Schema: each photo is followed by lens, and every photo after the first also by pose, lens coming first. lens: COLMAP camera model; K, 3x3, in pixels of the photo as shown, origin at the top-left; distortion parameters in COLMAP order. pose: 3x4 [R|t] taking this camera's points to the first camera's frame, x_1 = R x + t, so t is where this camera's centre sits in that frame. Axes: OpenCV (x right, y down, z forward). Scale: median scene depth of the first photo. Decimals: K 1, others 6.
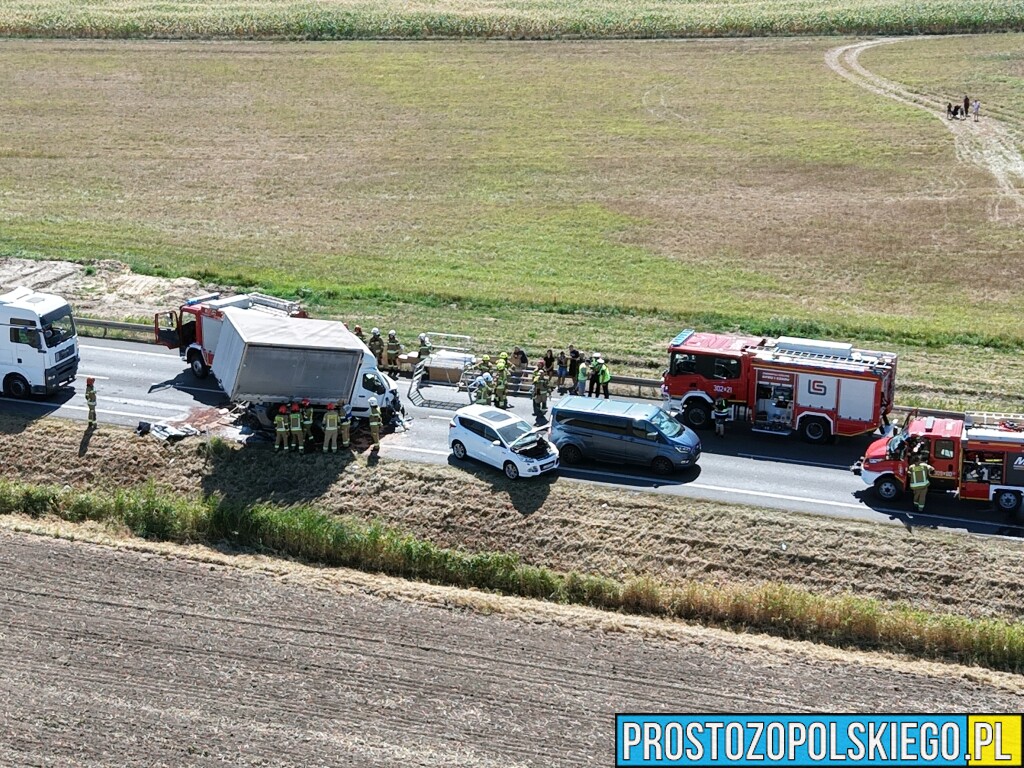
lens RADIAL K [[1961.0, 0, 503.0], [0, 1961.0, 385.8], [0, 0, 1]] dist [0.266810, -1.249407]
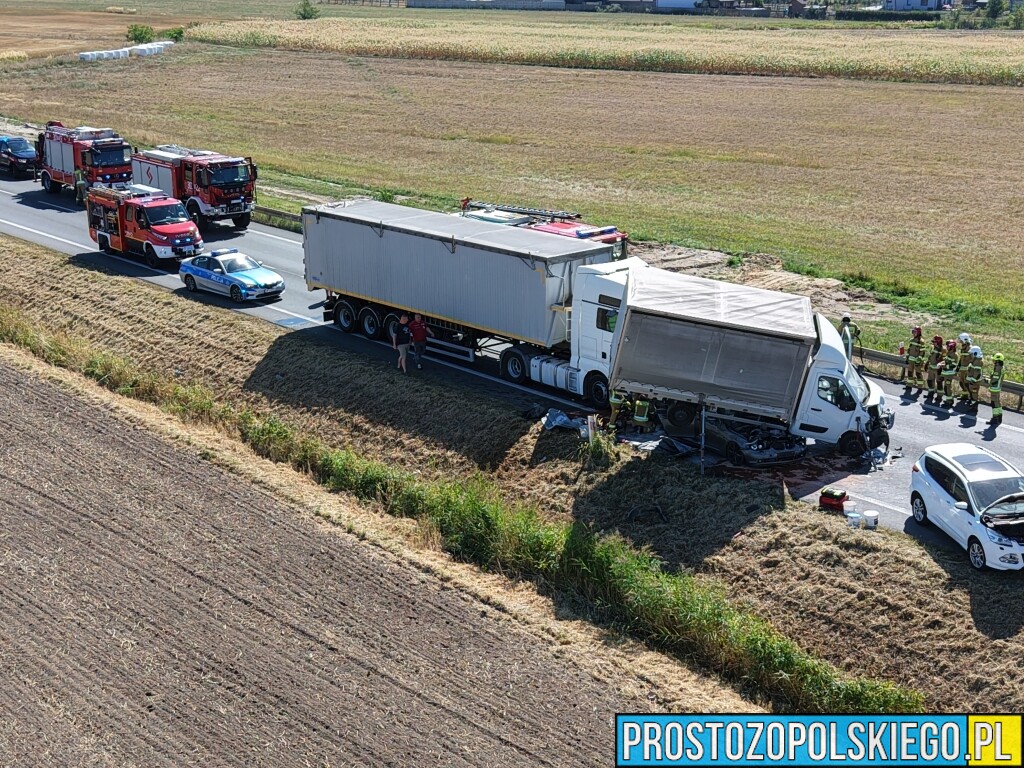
lens RADIAL K [[1689.3, 0, 505.0], [0, 1689.3, 402.6], [0, 0, 1]] dist [0.242544, -0.984056]
pose [[0.858209, 0.134345, -0.495407, 0.137823], [-0.146088, 0.989155, 0.015167, 0.010948], [0.492073, 0.059357, 0.868528, 0.491471]]
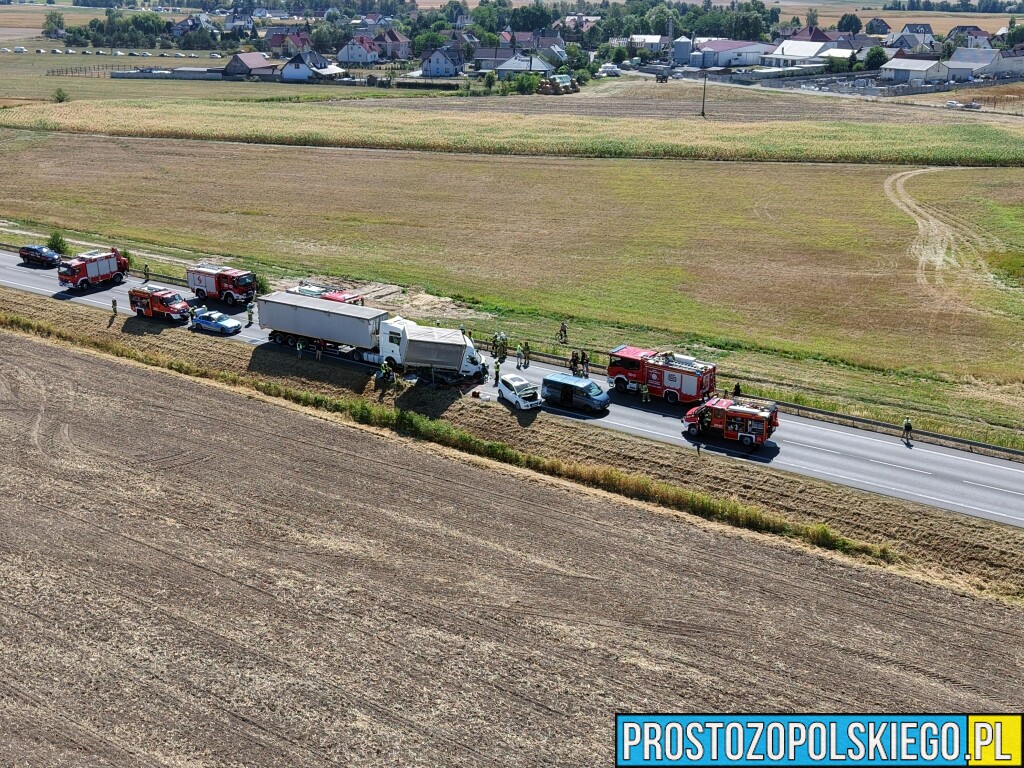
lens RADIAL K [[1204.7, 0, 512.0], [0, 1204.7, 384.0], [0, 0, 1]] dist [0.198075, -0.688180]
pose [[0.970212, 0.077648, -0.229475, 0.311163], [-0.069656, 0.996655, 0.042734, -0.038085], [0.232026, -0.025477, 0.972376, -0.300497]]
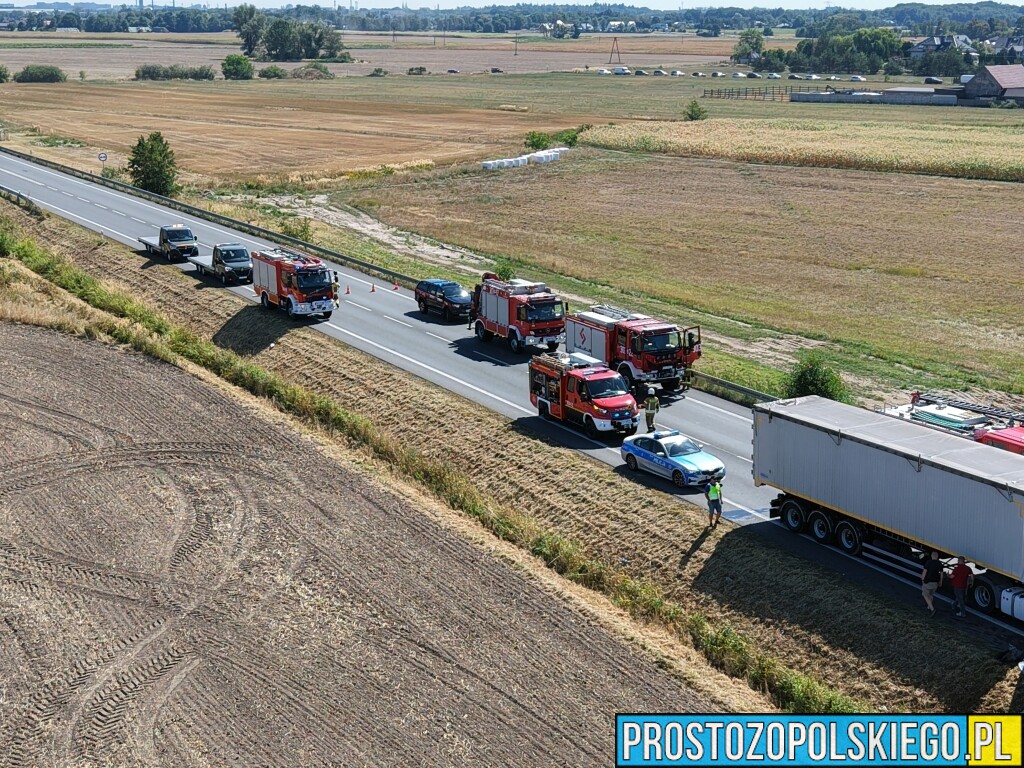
lens RADIAL K [[1689.3, 0, 505.0], [0, 1689.3, 402.6], [0, 0, 1]] dist [0.242544, -0.984056]
pose [[0.731711, 0.146832, -0.665612, 0.094435], [-0.189210, 0.981899, 0.008604, -0.043721], [0.654827, 0.119645, 0.746248, 0.450542]]
